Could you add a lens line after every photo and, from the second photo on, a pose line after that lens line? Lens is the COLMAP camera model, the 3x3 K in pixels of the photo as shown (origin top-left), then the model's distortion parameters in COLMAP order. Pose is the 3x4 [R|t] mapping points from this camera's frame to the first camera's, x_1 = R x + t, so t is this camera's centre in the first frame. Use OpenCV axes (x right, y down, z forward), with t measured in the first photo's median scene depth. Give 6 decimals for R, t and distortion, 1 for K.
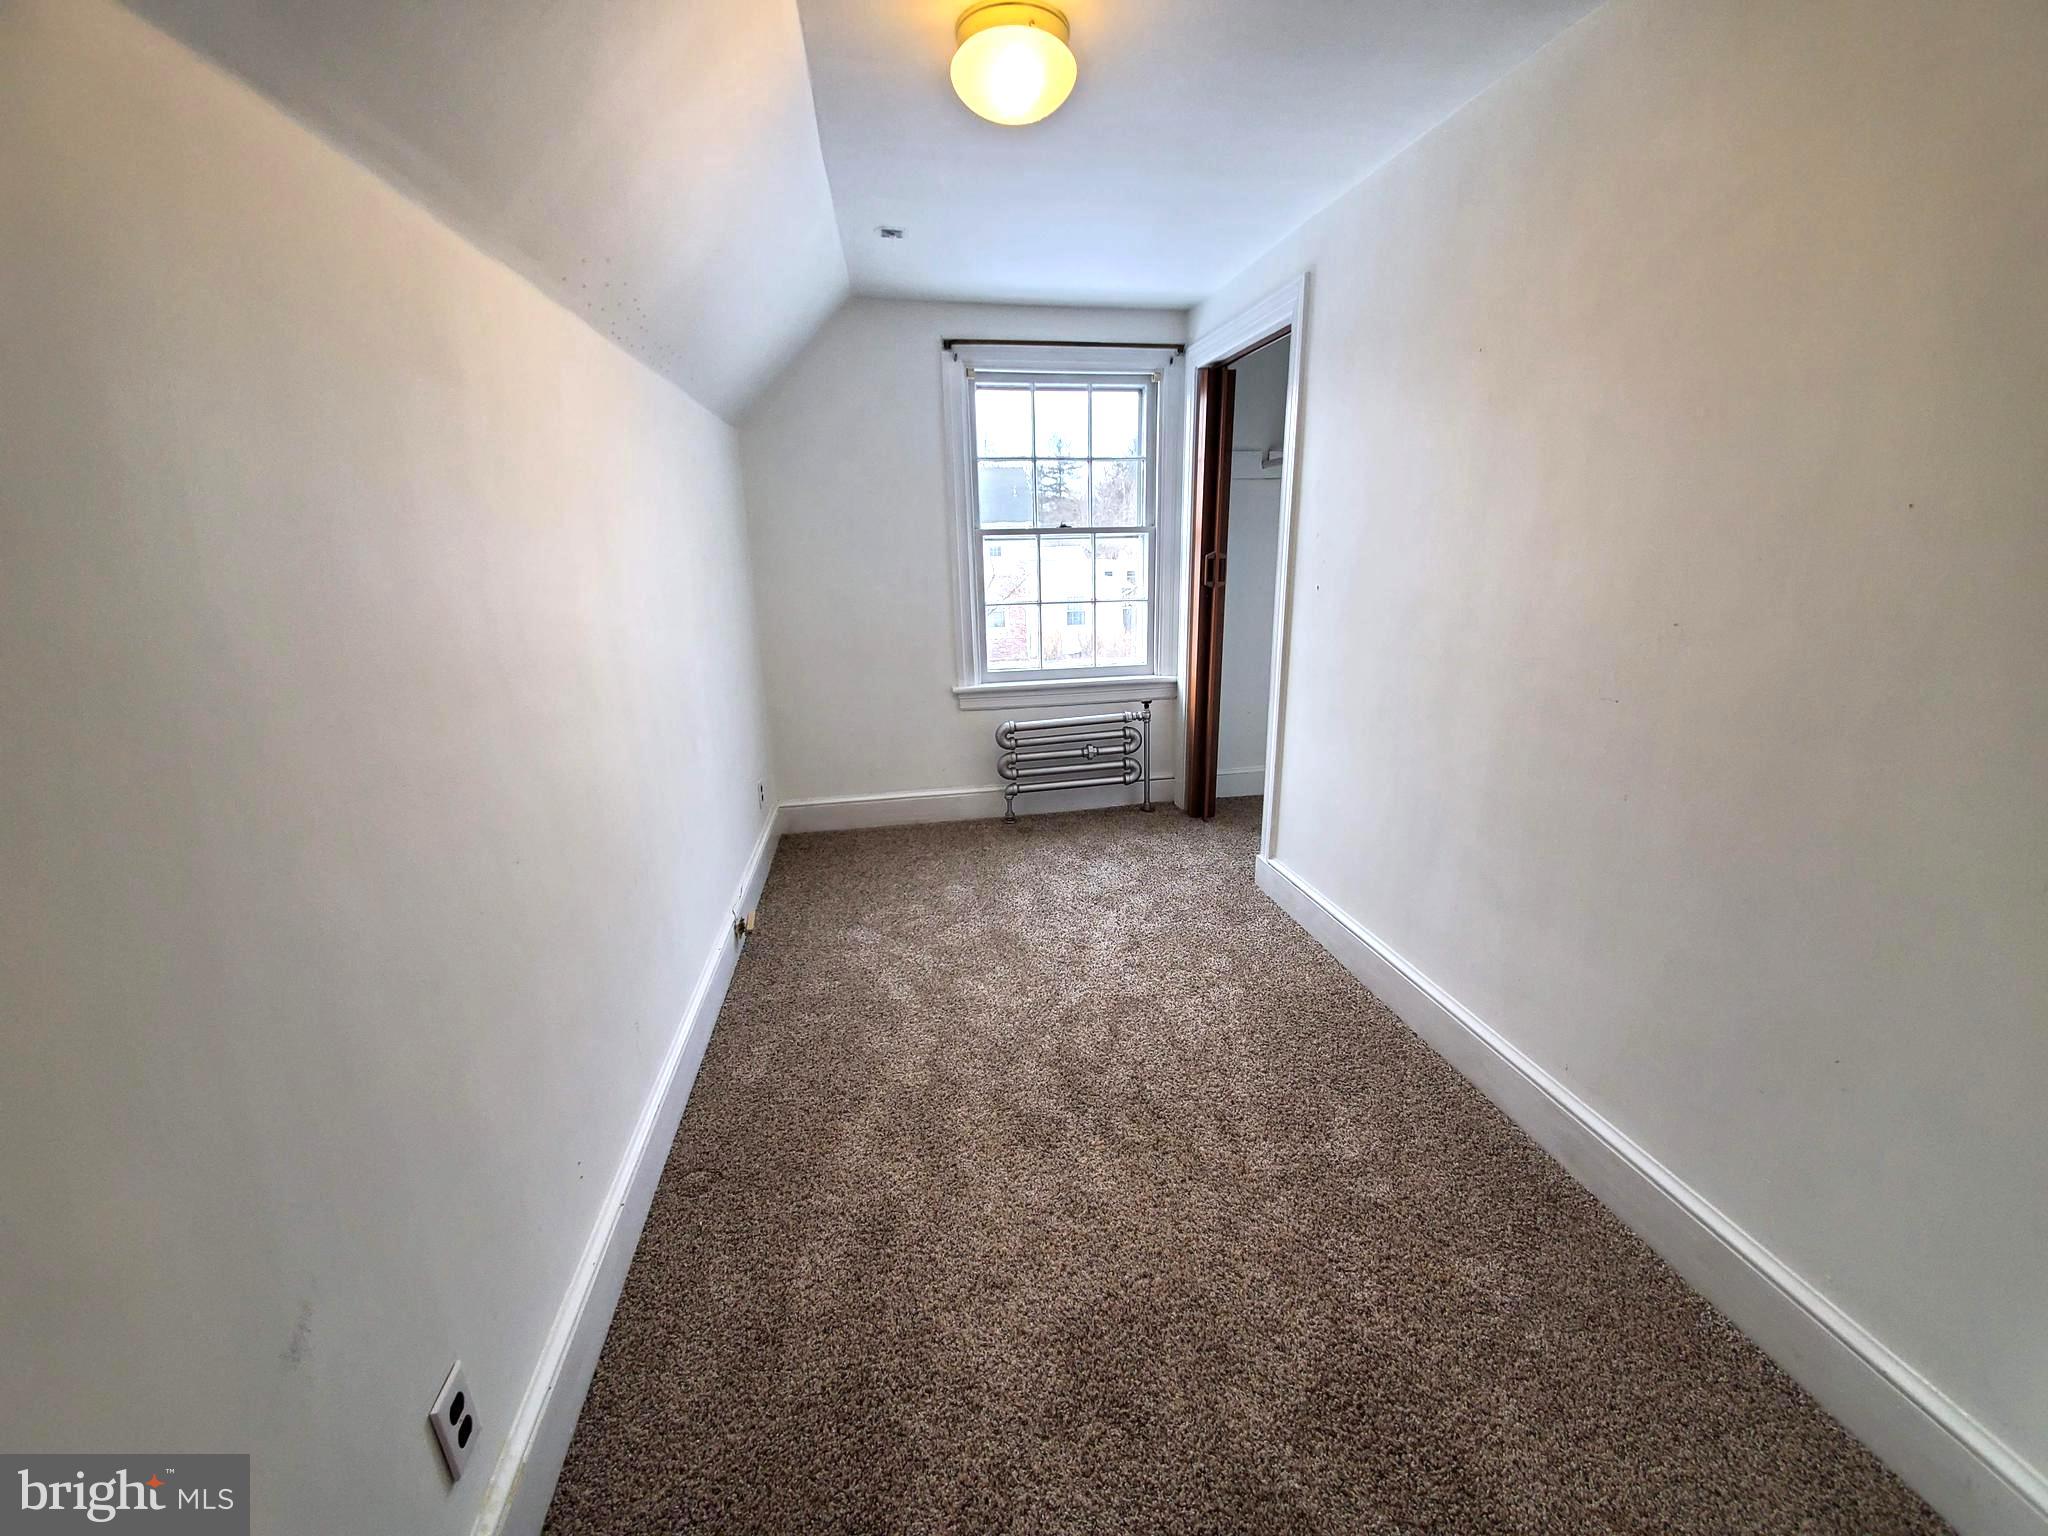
lens RADIAL K [[805.5, 0, 1047.4], [0, 805.5, 767.0], [0, 0, 1]] dist [0.012285, -0.015461]
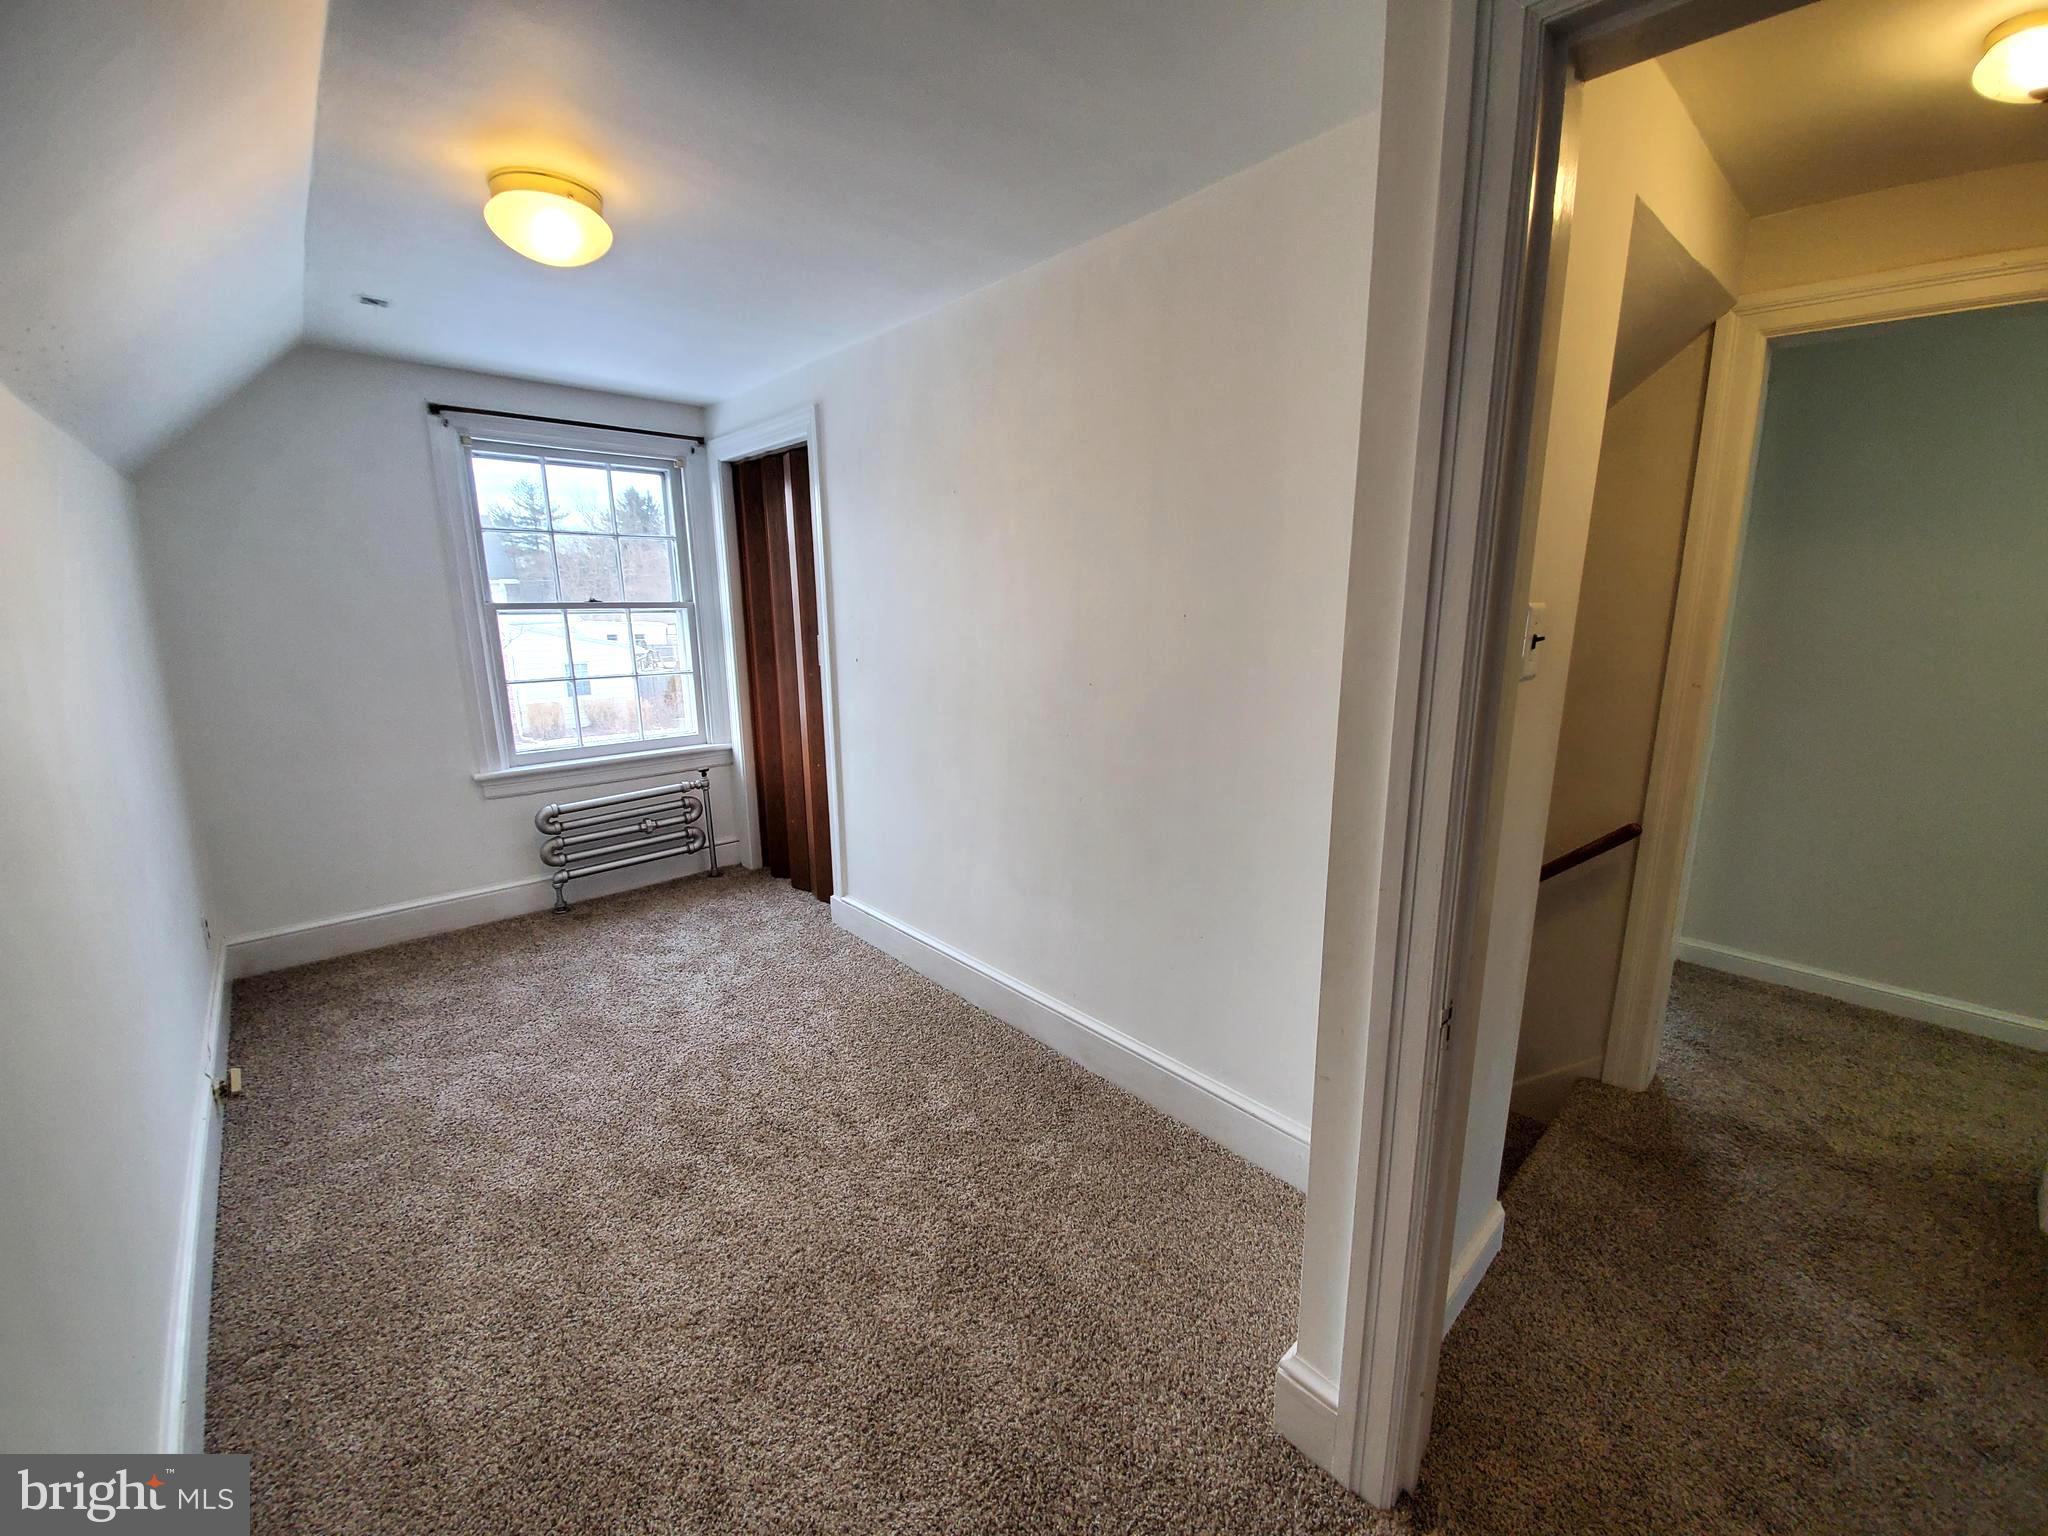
lens RADIAL K [[805.5, 0, 1047.4], [0, 805.5, 767.0], [0, 0, 1]] dist [0.012285, -0.015461]
pose [[0.843753, -0.093149, 0.528588, -0.071223], [0.131234, 0.990737, -0.034891, 0.012218], [-0.520441, 0.098808, 0.848161, -0.141393]]
